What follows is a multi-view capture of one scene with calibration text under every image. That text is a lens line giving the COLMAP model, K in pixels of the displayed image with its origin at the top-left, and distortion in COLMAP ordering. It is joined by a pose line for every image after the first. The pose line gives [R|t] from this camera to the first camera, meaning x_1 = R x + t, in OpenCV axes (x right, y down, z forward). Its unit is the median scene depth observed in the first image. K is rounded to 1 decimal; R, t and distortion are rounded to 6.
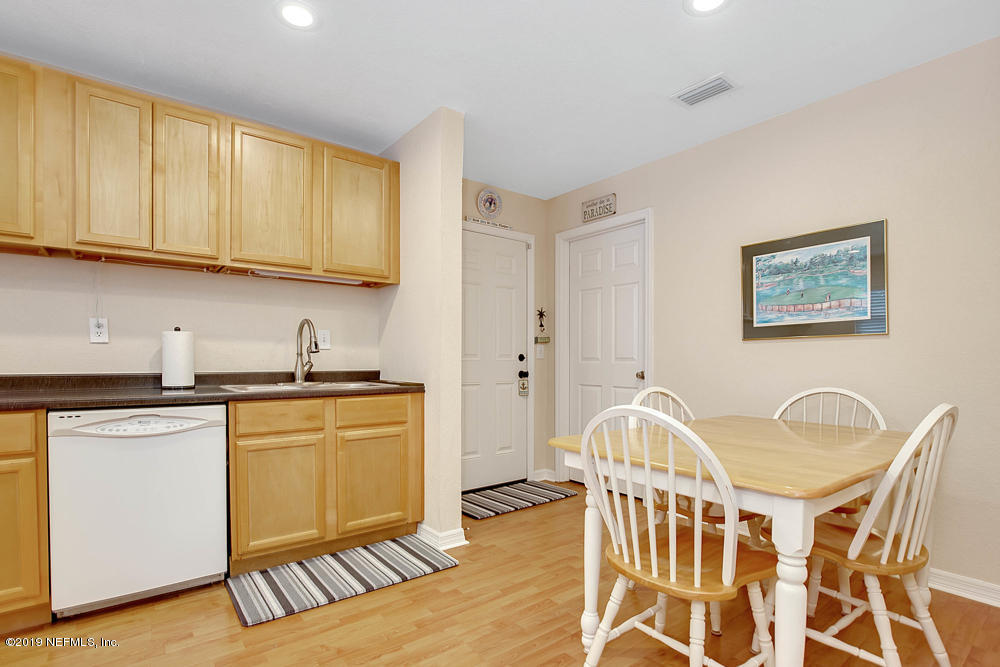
lens RADIAL K [[486.7, 0, 500.9], [0, 486.7, 383.0], [0, 0, 1]] dist [-0.004344, -0.000351]
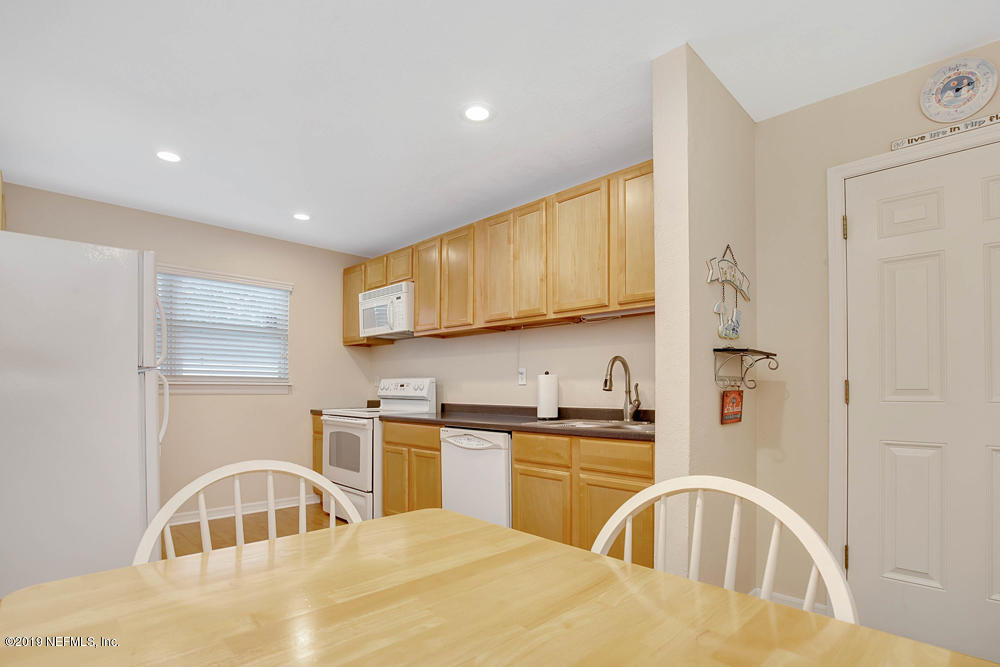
lens RADIAL K [[500.2, 0, 506.2], [0, 500.2, 390.5], [0, 0, 1]] dist [-0.002150, -0.000296]
pose [[0.129821, -0.003512, -0.991531, 0.635715], [-0.047709, 0.998813, -0.009784, -0.046987], [0.990389, 0.048575, 0.129499, 0.730395]]
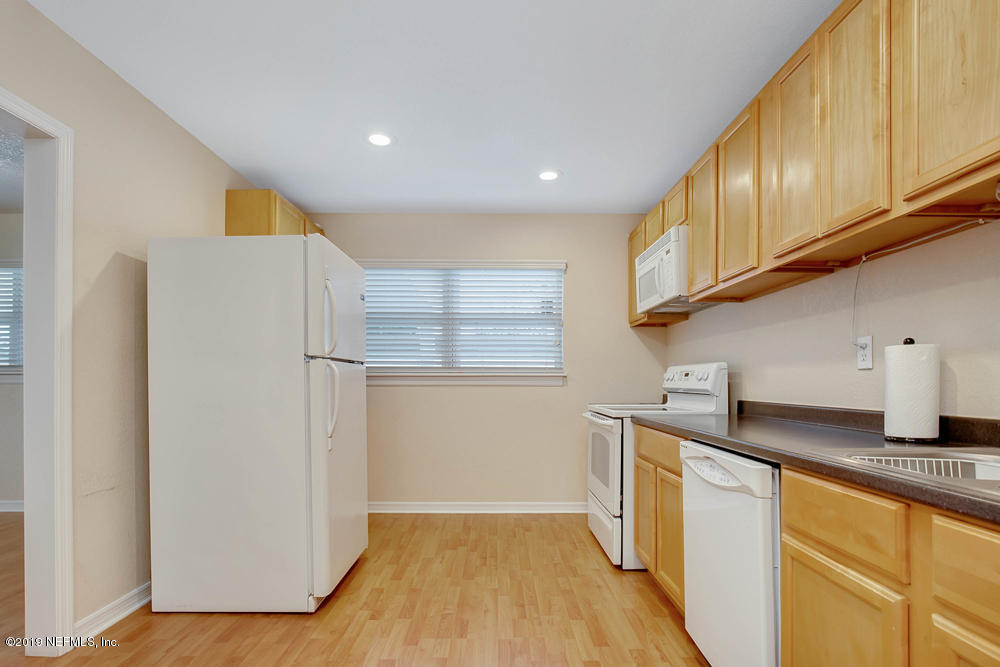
lens RADIAL K [[486.7, 0, 500.9], [0, 486.7, 383.0], [0, 0, 1]] dist [-0.004344, -0.000351]
pose [[-0.607359, -0.004173, -0.794417, 0.114732], [-0.041105, 0.998812, 0.026179, -0.055244], [0.793363, 0.048555, -0.606809, 0.973401]]
